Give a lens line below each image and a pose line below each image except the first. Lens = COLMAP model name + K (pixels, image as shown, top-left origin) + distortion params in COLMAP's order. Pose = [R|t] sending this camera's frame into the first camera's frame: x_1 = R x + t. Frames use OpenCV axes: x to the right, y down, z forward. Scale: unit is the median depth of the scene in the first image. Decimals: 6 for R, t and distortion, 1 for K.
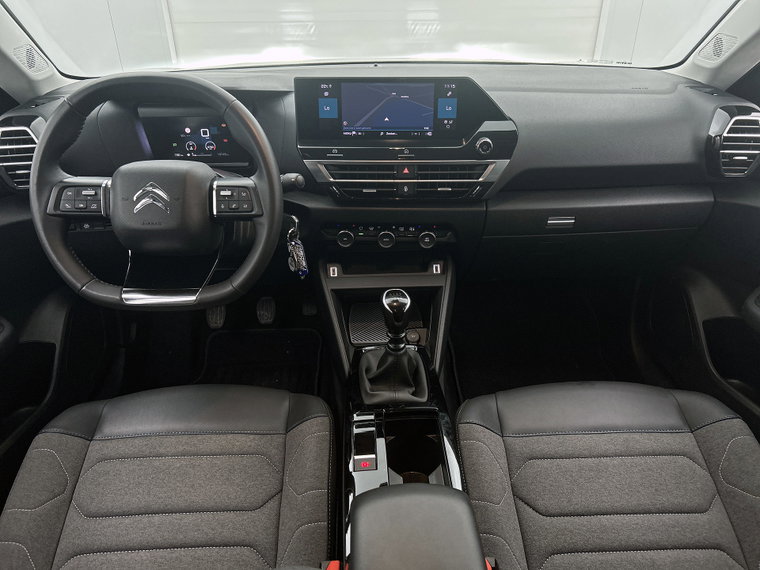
lens RADIAL K [[572.5, 0, 384.1], [0, 572.5, 285.7], [0, 0, 1]] dist [0.000278, -0.005657]
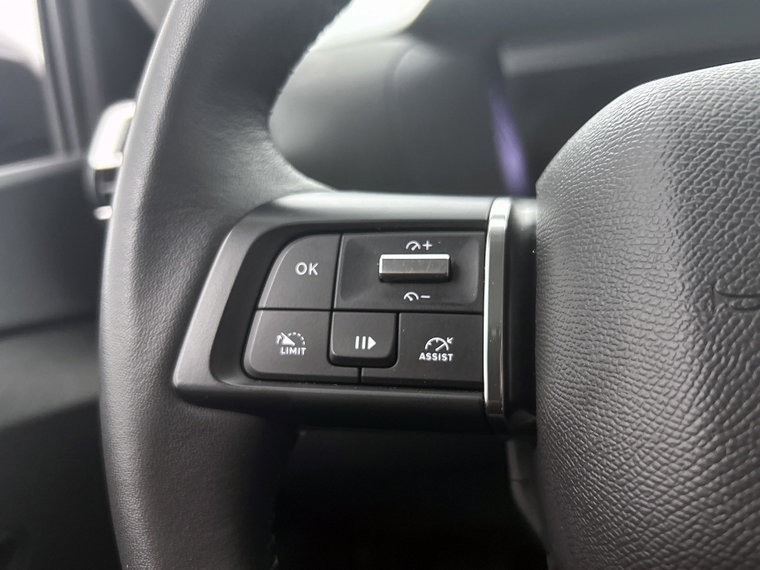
lens RADIAL K [[625.8, 0, 379.3], [0, 625.8, 287.3], [0, 0, 1]] dist [0.017277, -0.013754]
pose [[0.930802, -0.006441, -0.365468, -0.395526], [-0.067847, 0.979425, -0.190061, -0.105021], [0.359173, 0.201705, 0.911214, 0.719623]]
